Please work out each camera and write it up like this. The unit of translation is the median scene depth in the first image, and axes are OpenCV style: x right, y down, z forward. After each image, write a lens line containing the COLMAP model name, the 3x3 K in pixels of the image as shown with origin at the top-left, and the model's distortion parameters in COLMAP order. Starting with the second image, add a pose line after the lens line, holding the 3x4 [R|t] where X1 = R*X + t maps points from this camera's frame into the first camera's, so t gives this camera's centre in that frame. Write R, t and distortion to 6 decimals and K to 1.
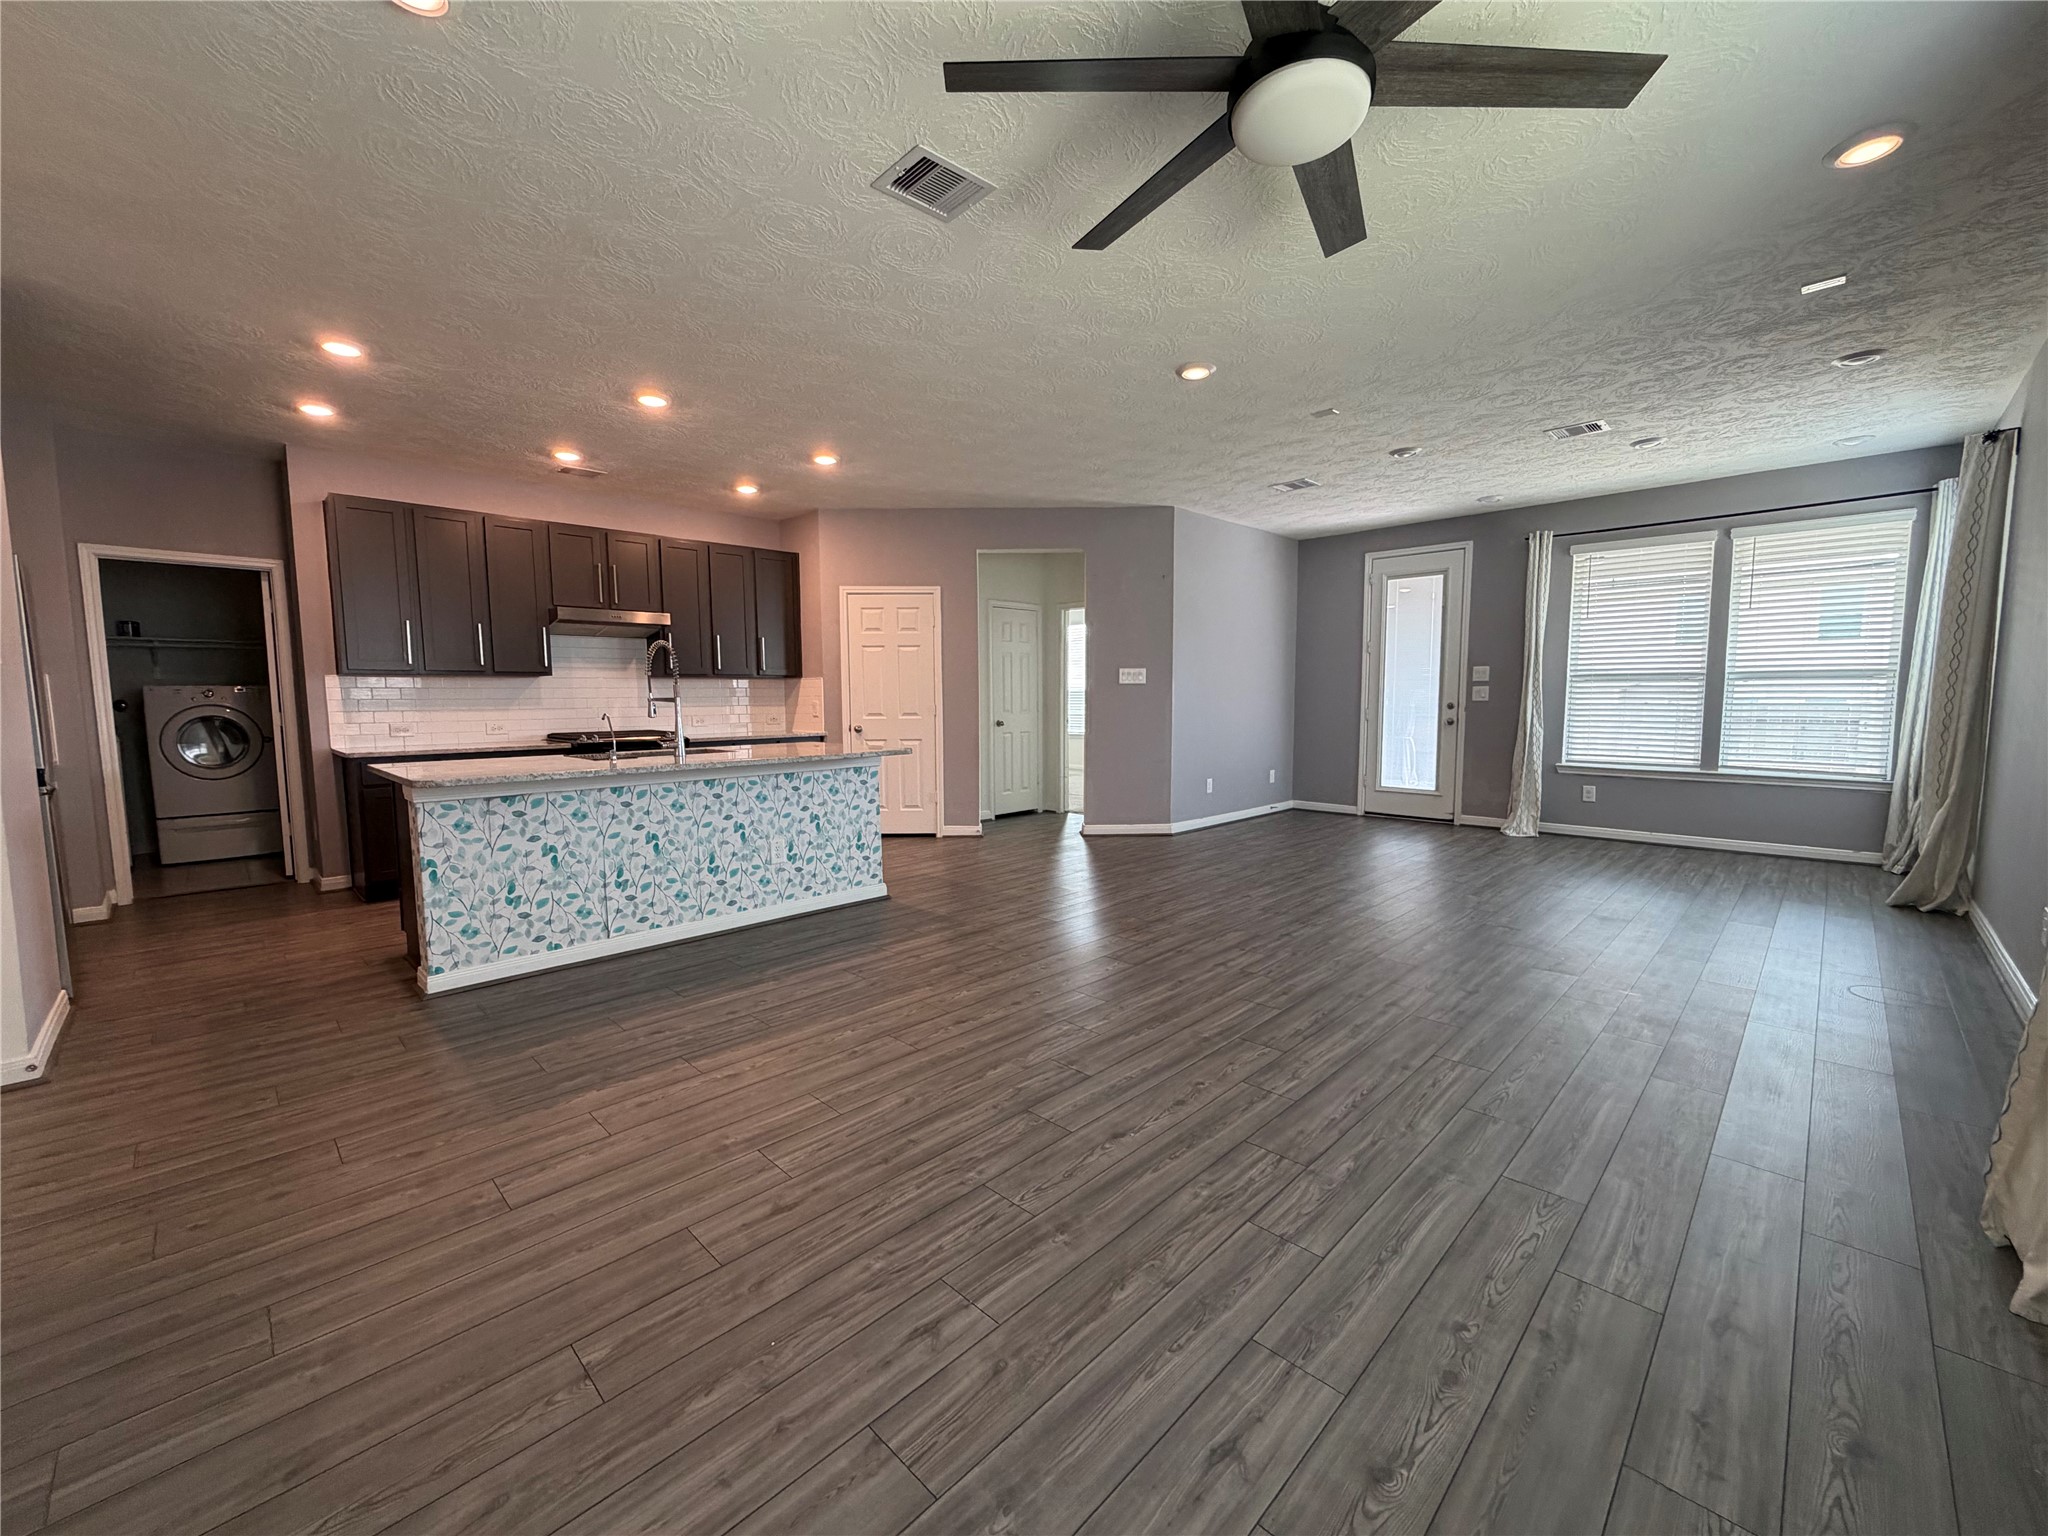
lens RADIAL K [[818.5, 0, 1016.7], [0, 818.5, 769.6], [0, 0, 1]] dist [-0.000811, 0.000182]
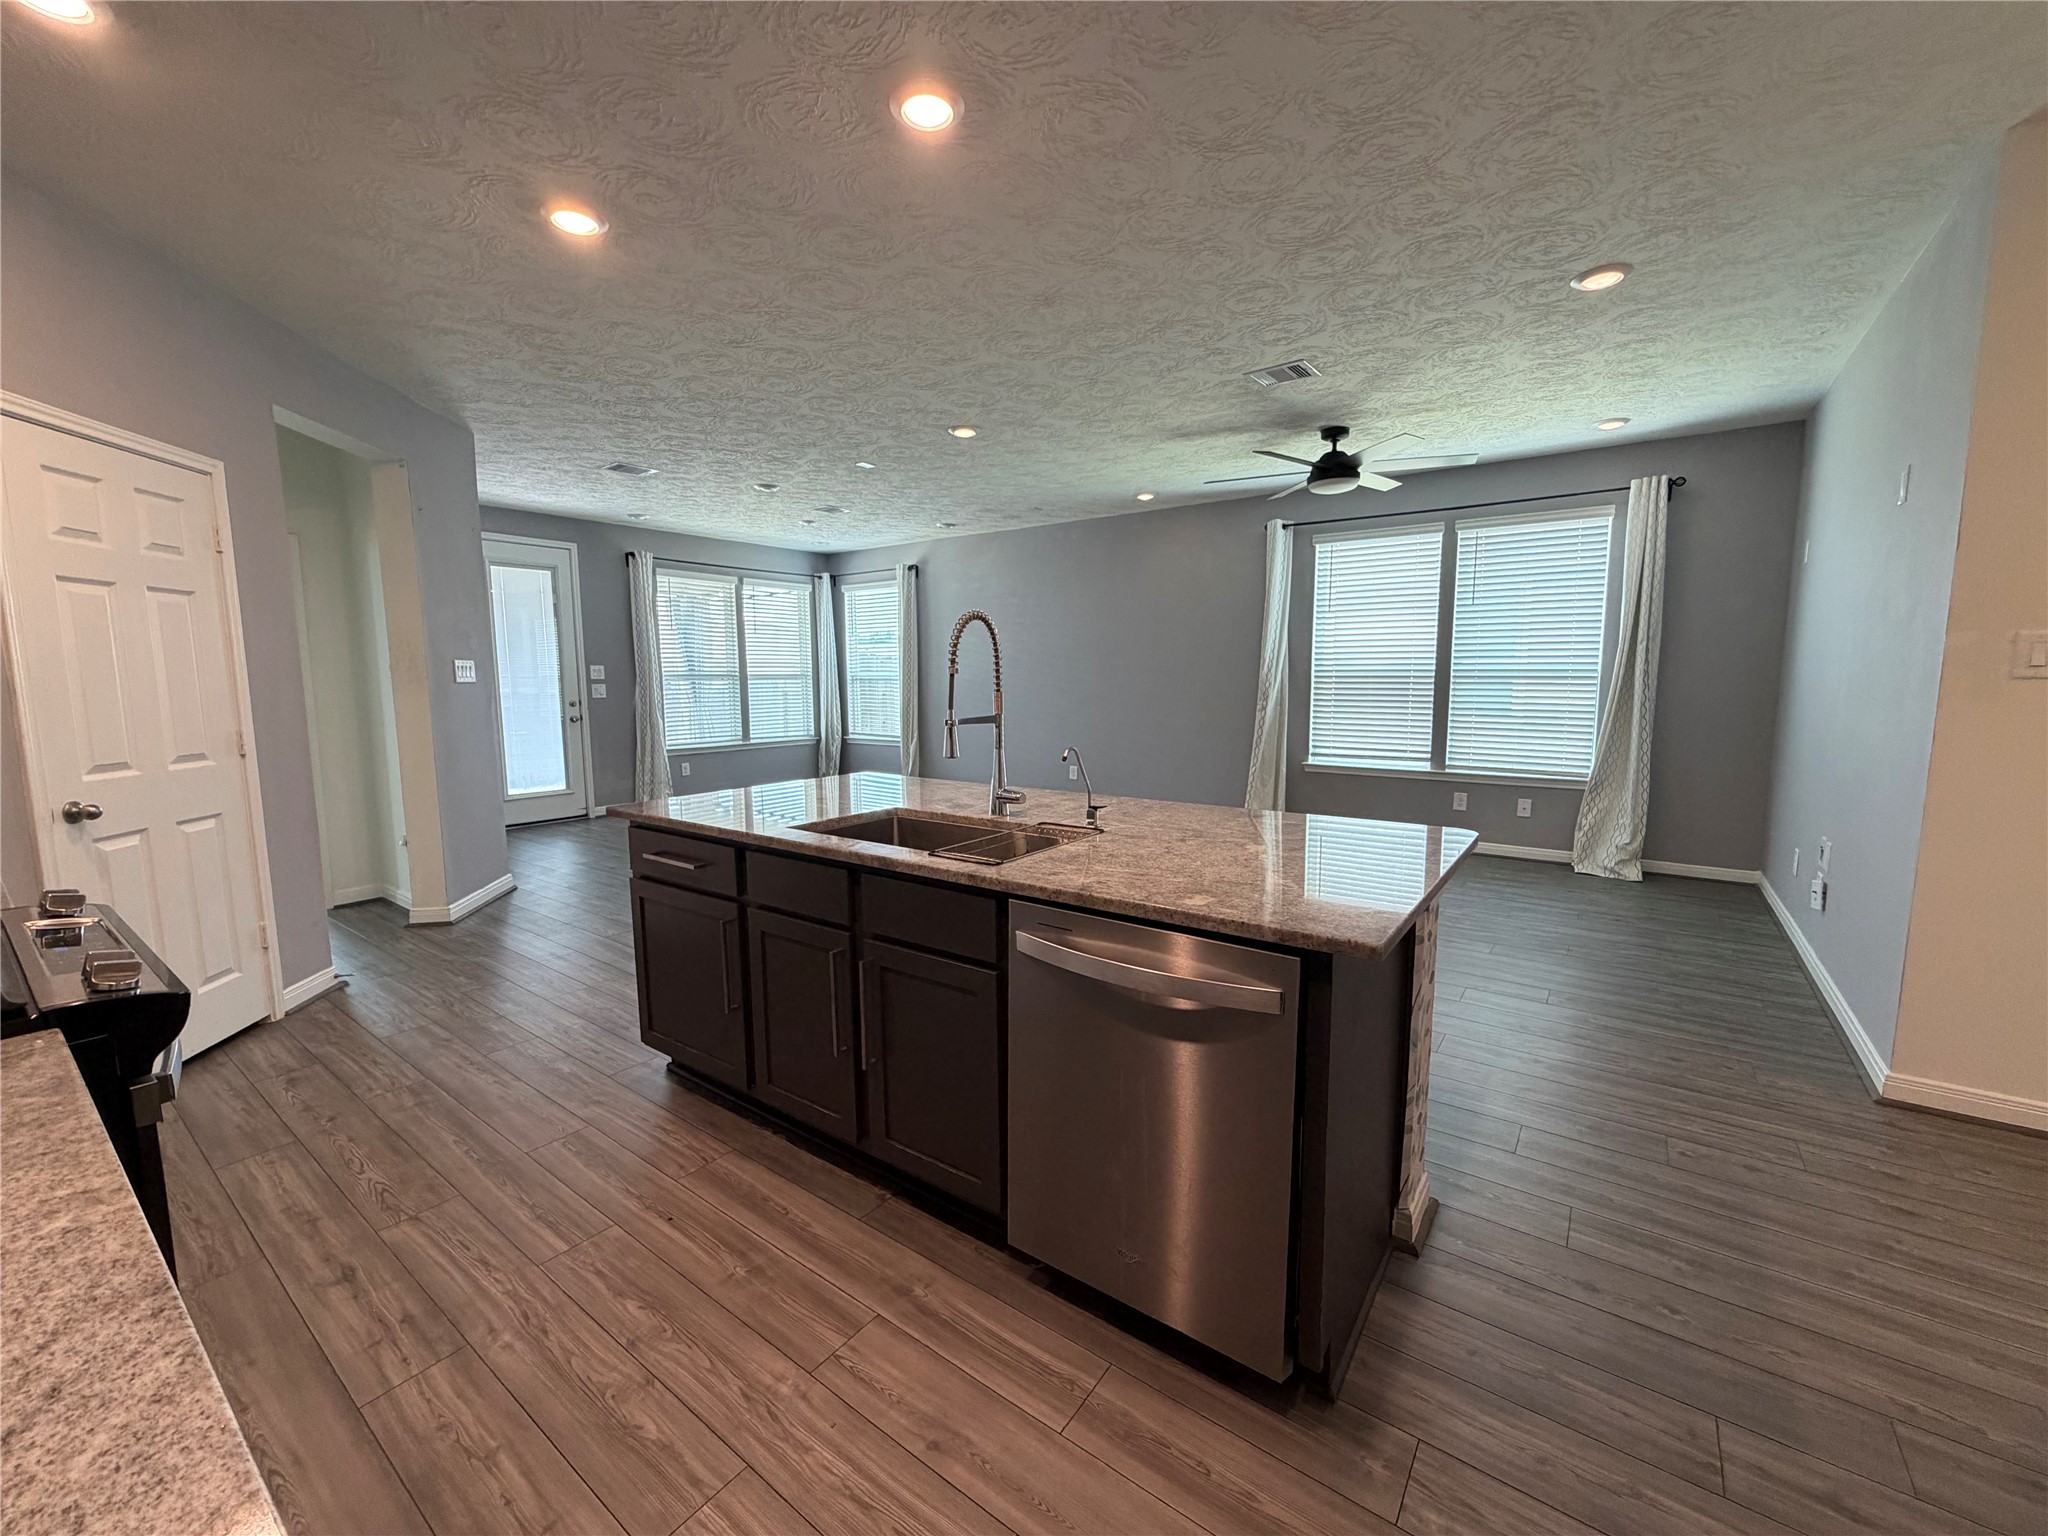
lens RADIAL K [[818.5, 0, 1016.7], [0, 818.5, 769.6], [0, 0, 1]] dist [-0.000811, 0.000182]
pose [[-0.144623, -0.106244, 0.983766, -0.863168], [0.096745, 0.987937, 0.120917, -0.103472], [-0.984746, 0.112662, -0.132600, 0.937000]]
